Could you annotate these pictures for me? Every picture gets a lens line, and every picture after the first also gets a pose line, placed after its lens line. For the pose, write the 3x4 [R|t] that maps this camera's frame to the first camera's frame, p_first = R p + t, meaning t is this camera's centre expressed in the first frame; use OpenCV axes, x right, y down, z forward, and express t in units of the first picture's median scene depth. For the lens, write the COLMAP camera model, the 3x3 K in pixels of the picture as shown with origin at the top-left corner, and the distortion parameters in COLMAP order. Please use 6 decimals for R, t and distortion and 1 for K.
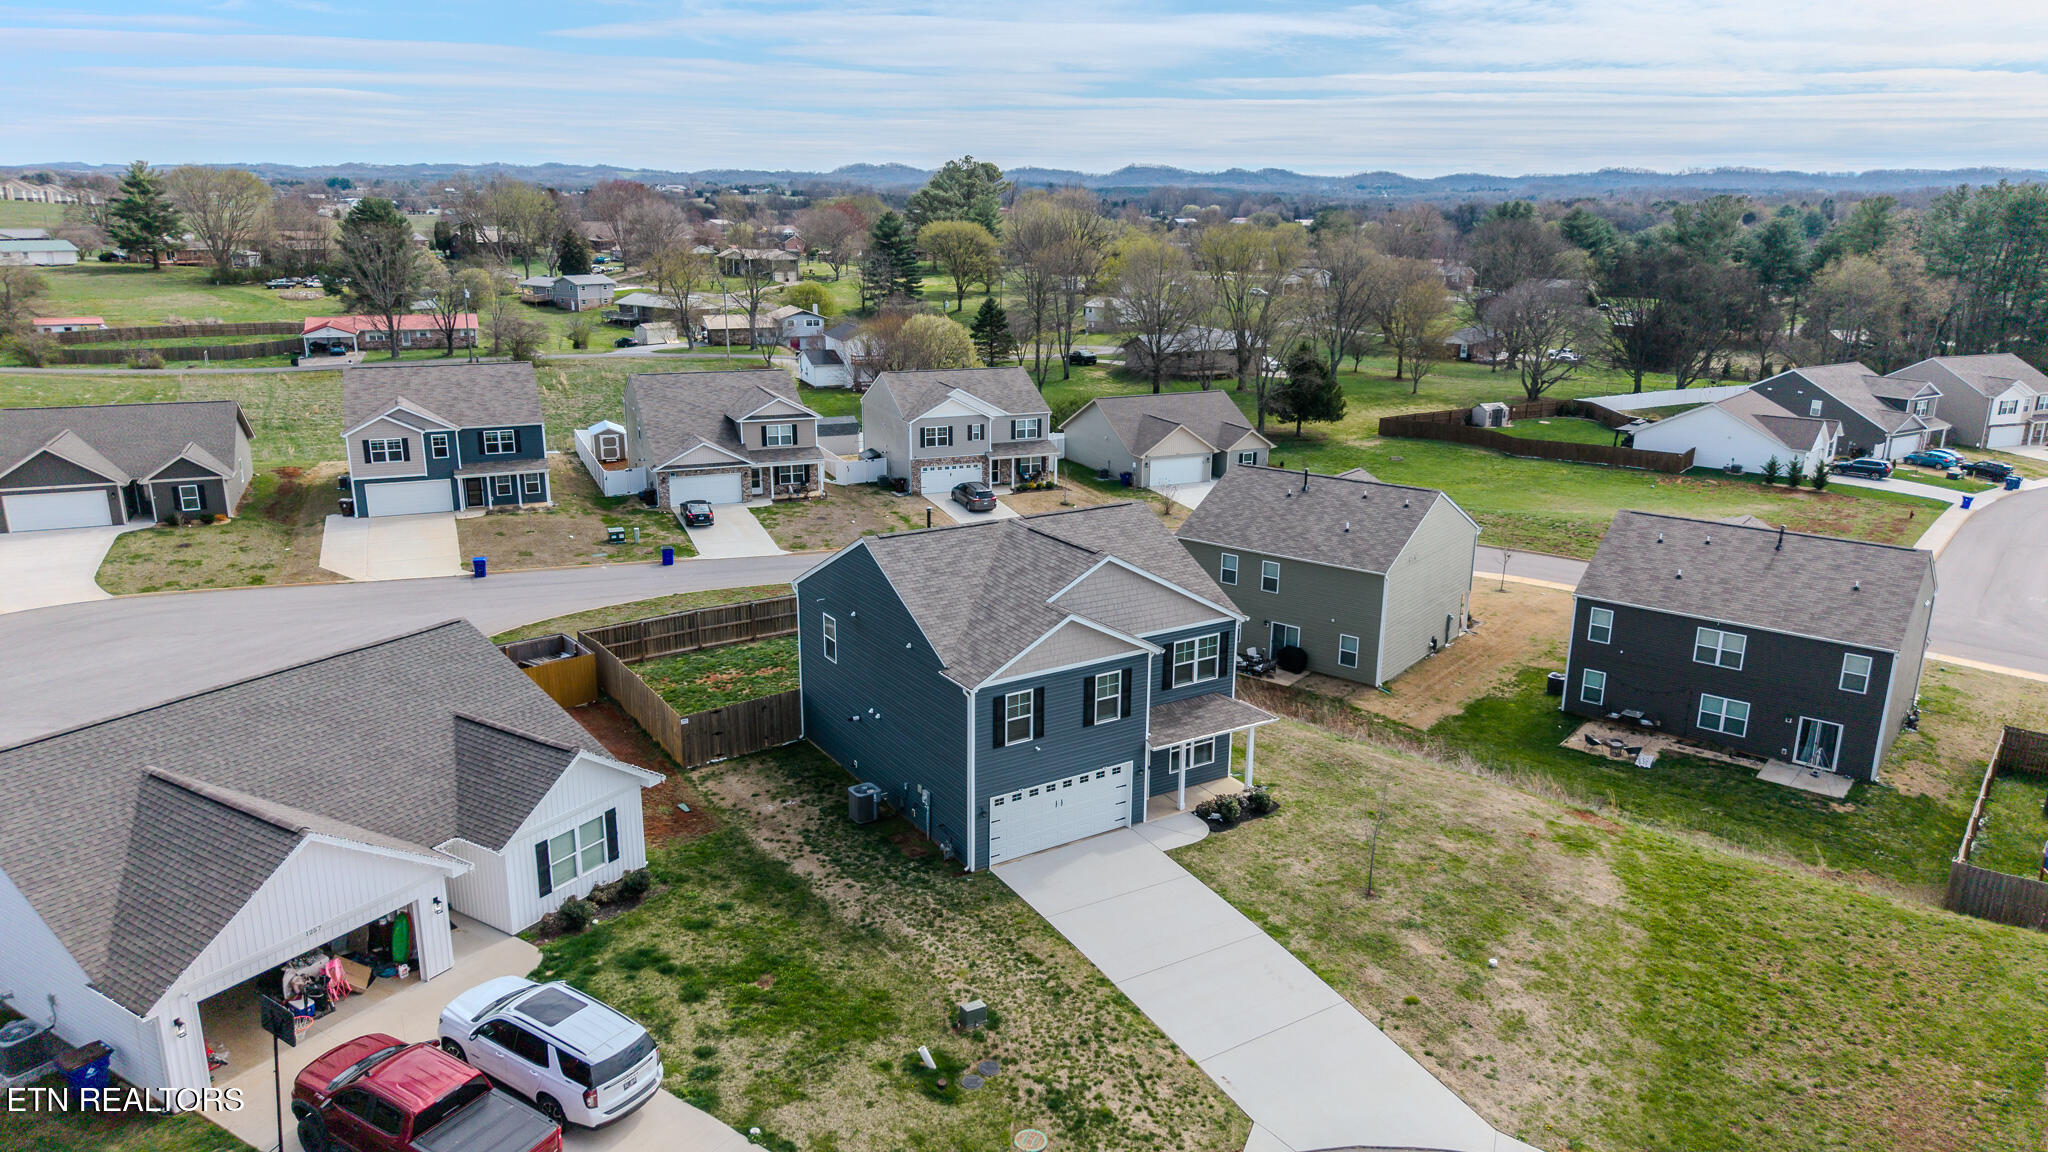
lens RADIAL K [[1367.0, 0, 1022.2], [0, 1367.0, 566.0], [0, 0, 1]] dist [0.079482, -0.063021]
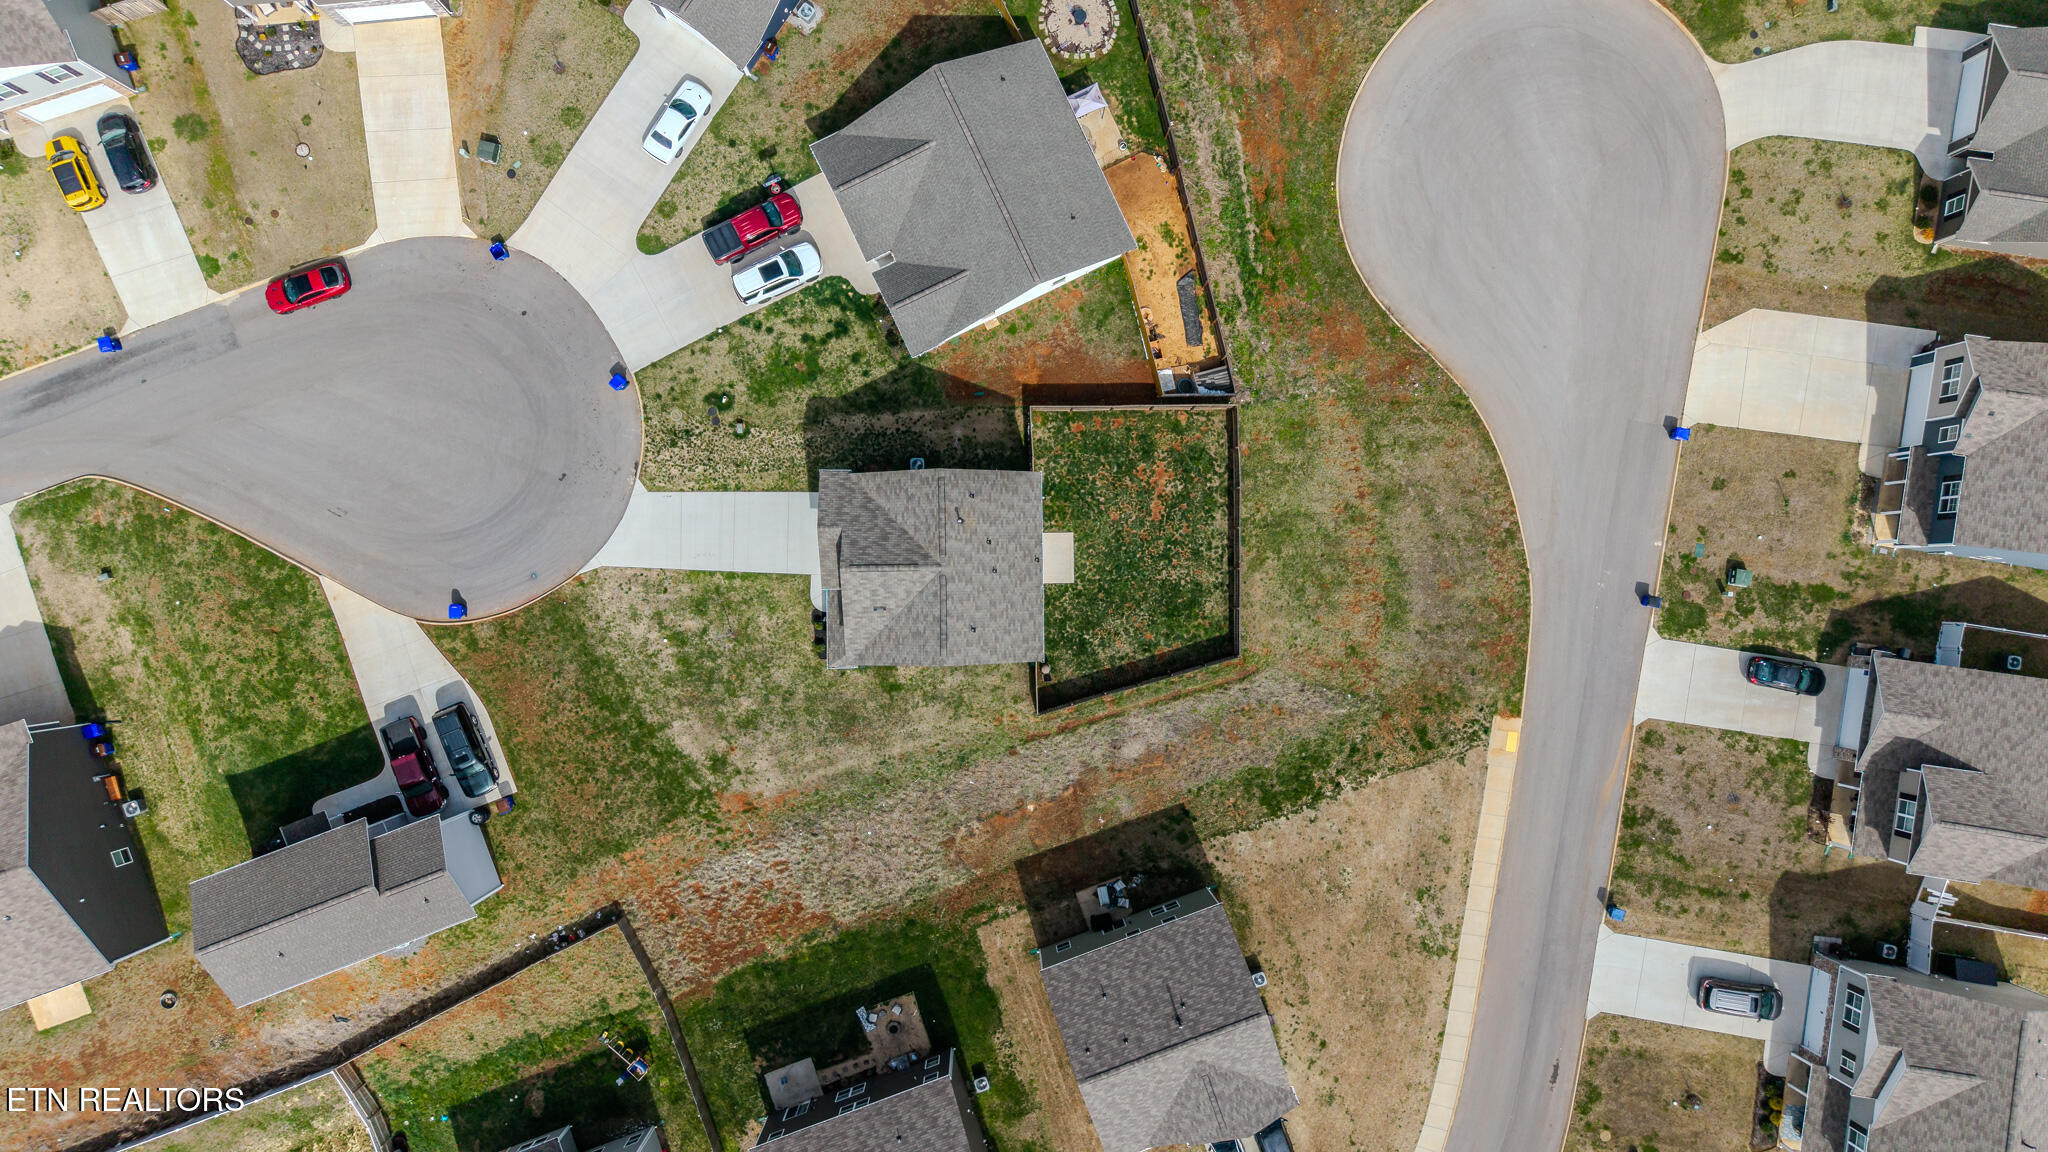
lens RADIAL K [[1367.0, 0, 1022.2], [0, 1367.0, 566.0], [0, 0, 1]] dist [0.079482, -0.063021]
pose [[-0.526687, 0.849198, -0.038257, 0.002758], [-0.254949, -0.114870, 0.960107, -1.704612], [0.810926, 0.515430, 0.277003, 0.634916]]
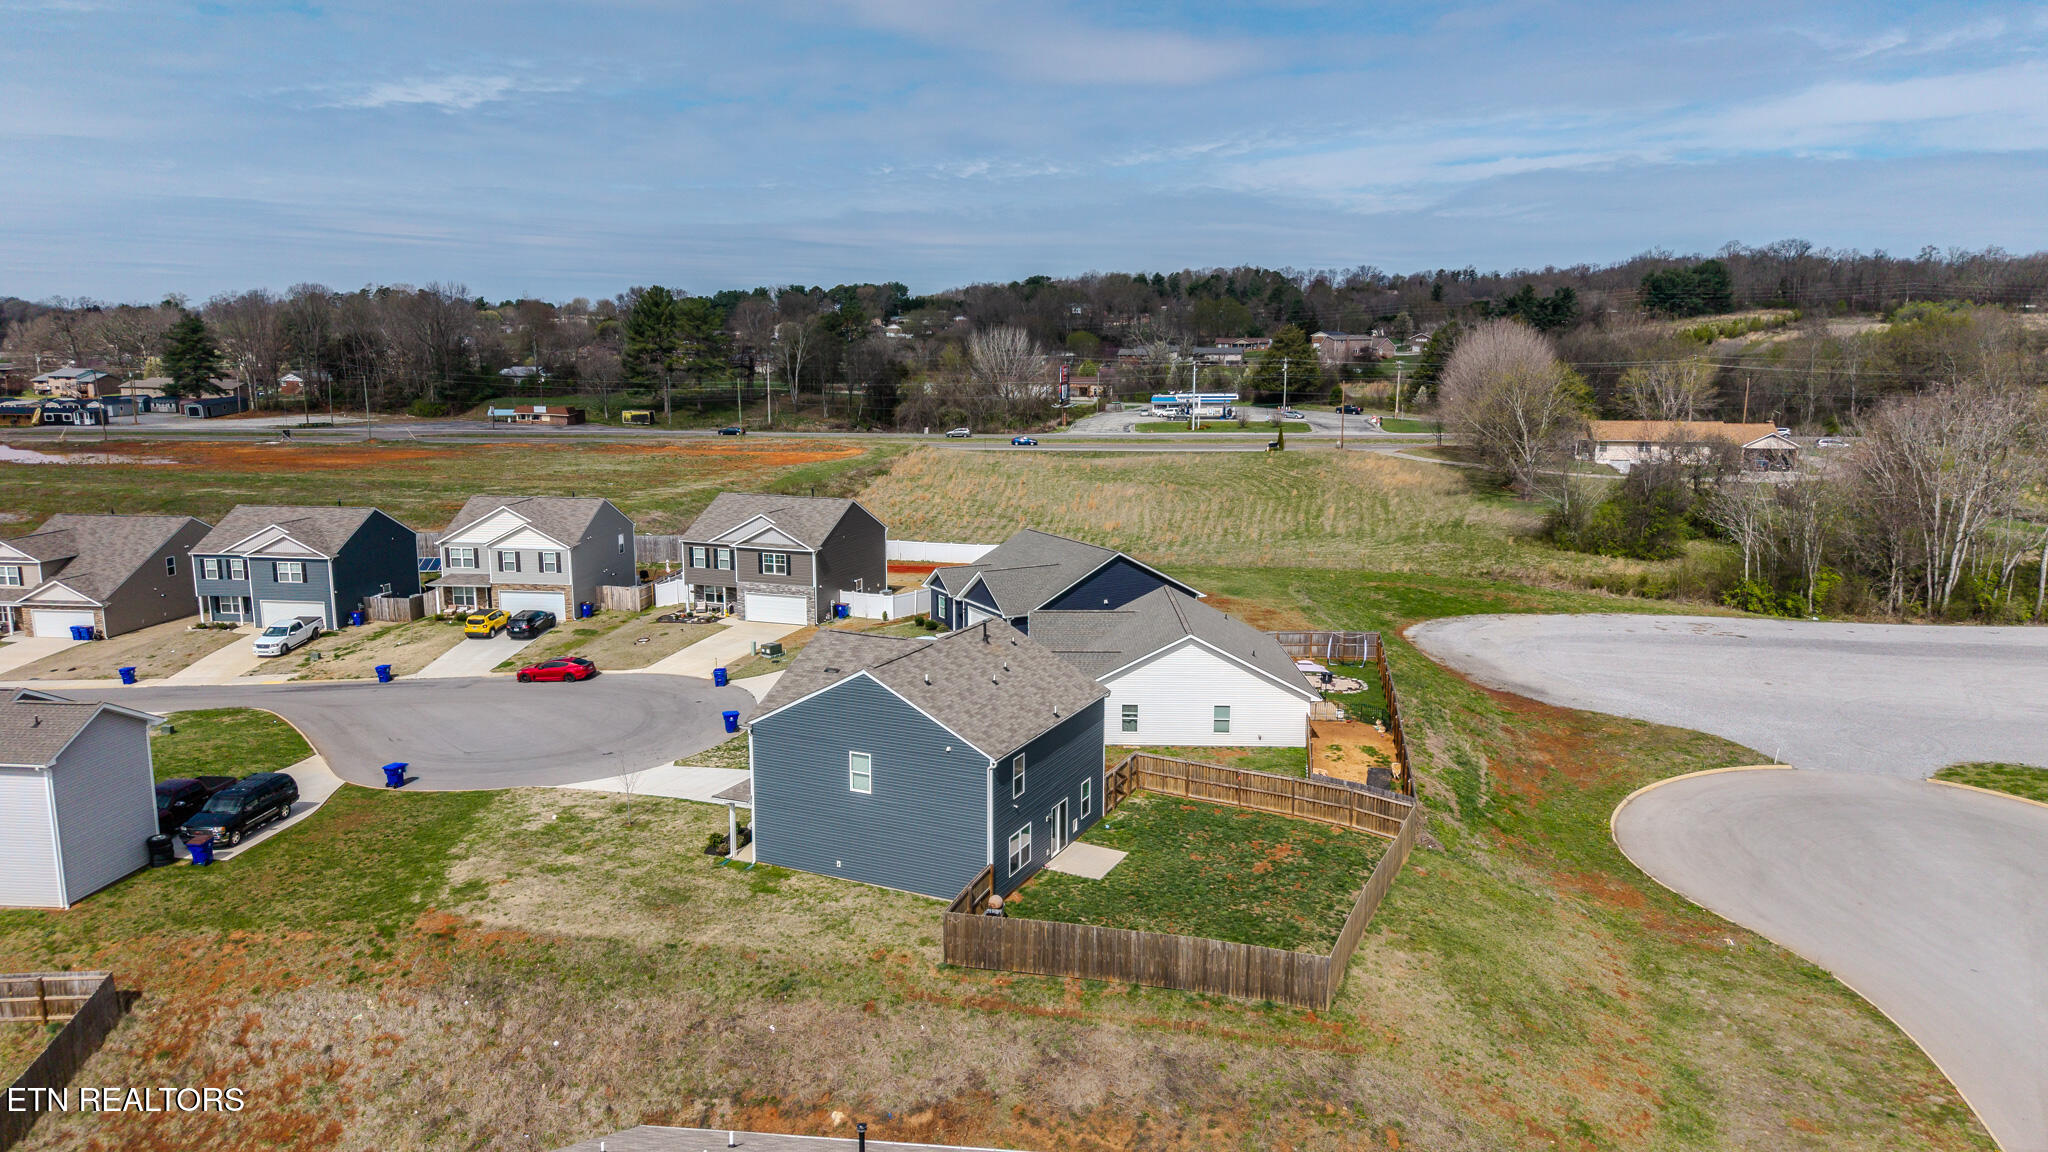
lens RADIAL K [[1367.0, 0, 1022.2], [0, 1367.0, 566.0], [0, 0, 1]] dist [0.079482, -0.063021]
pose [[-0.852503, 0.077892, -0.516886, 0.577658], [-0.145131, 0.914688, 0.377205, -0.597244], [0.502171, 0.396585, -0.768469, 2.029922]]
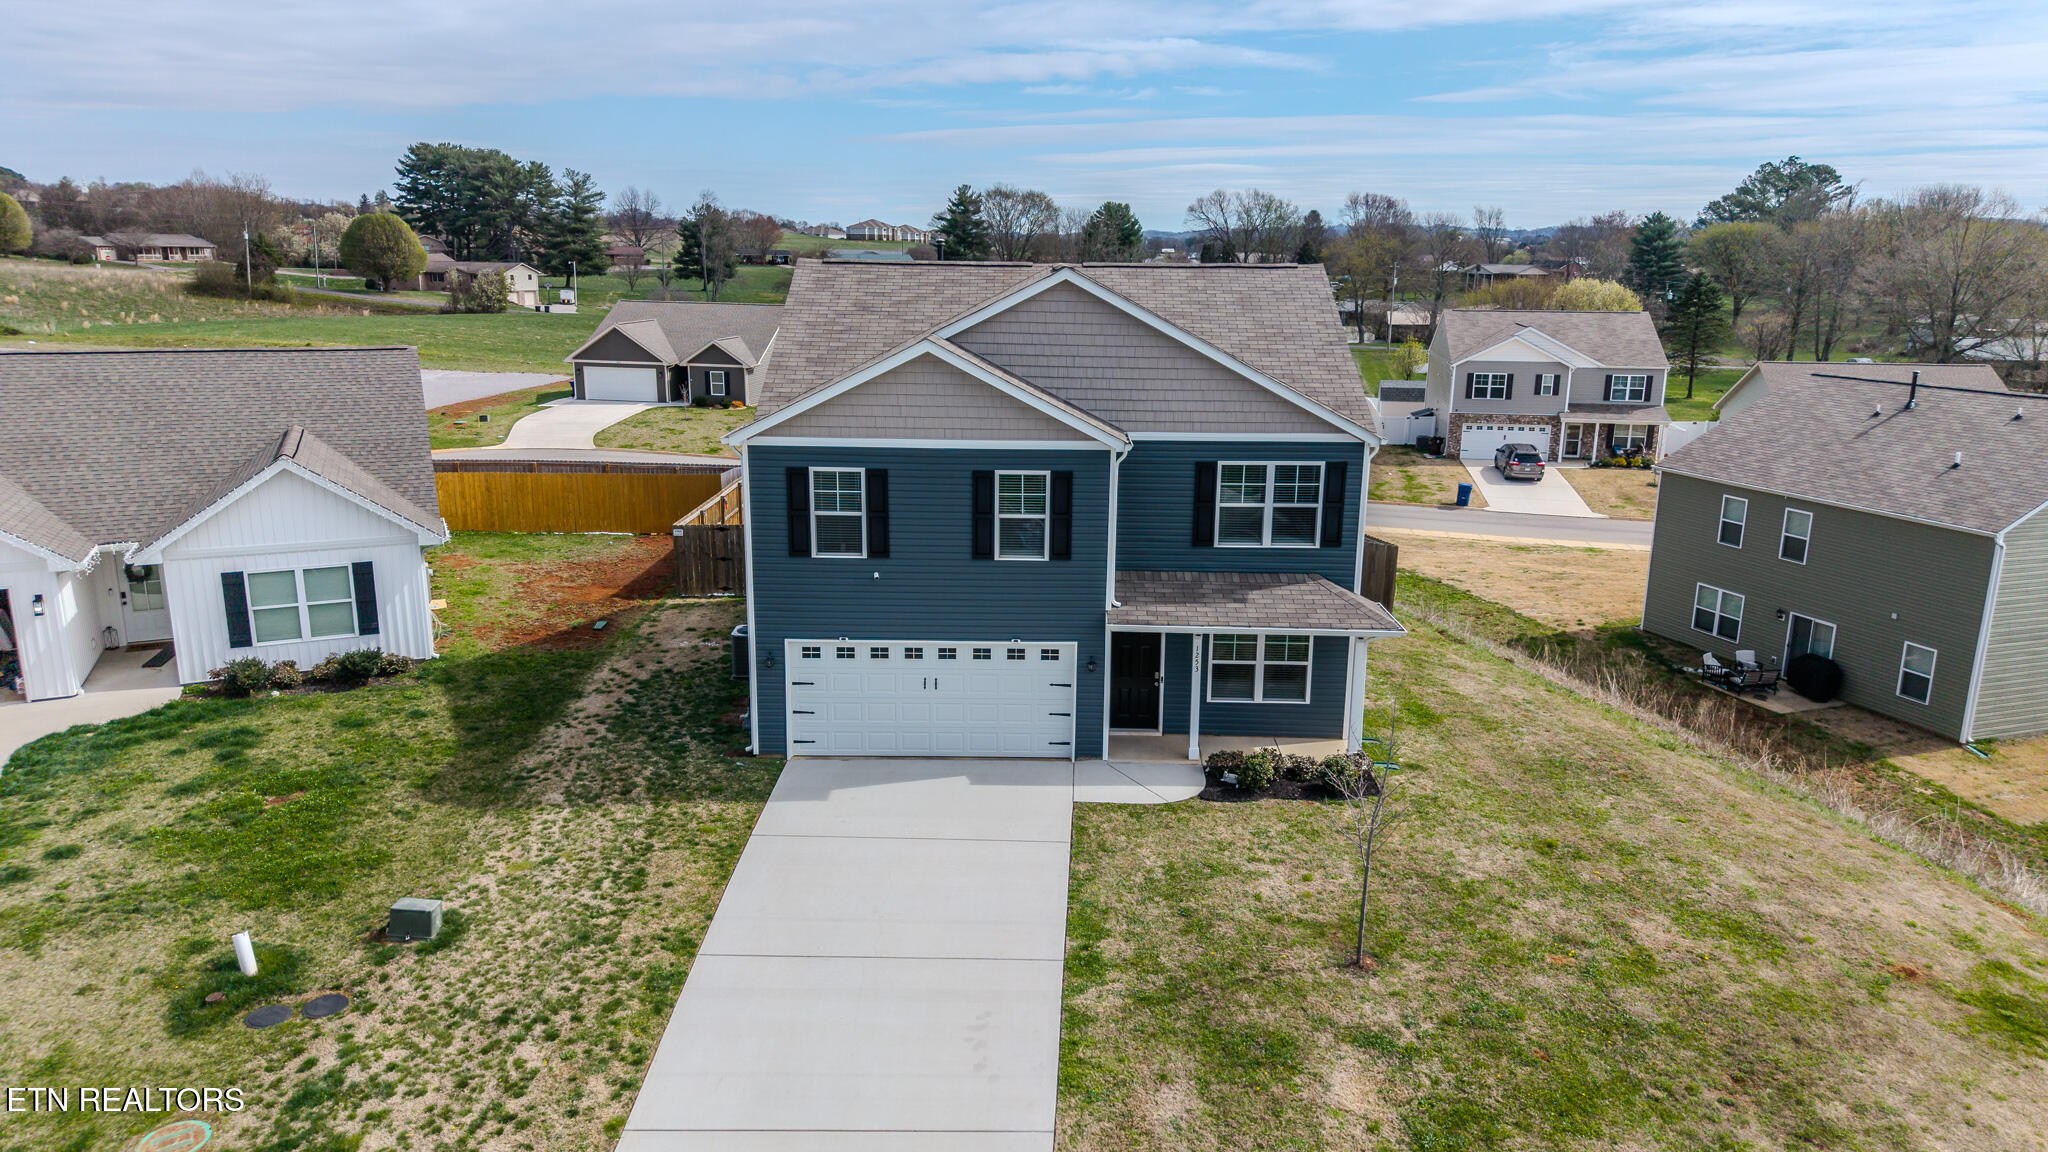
lens RADIAL K [[1367.0, 0, 1022.2], [0, 1367.0, 566.0], [0, 0, 1]] dist [0.079482, -0.063021]
pose [[0.838659, 0.124571, -0.530219, 0.341993], [-0.146390, 0.989227, 0.000864, 0.107604], [0.524614, 0.076894, 0.847860, 0.474532]]
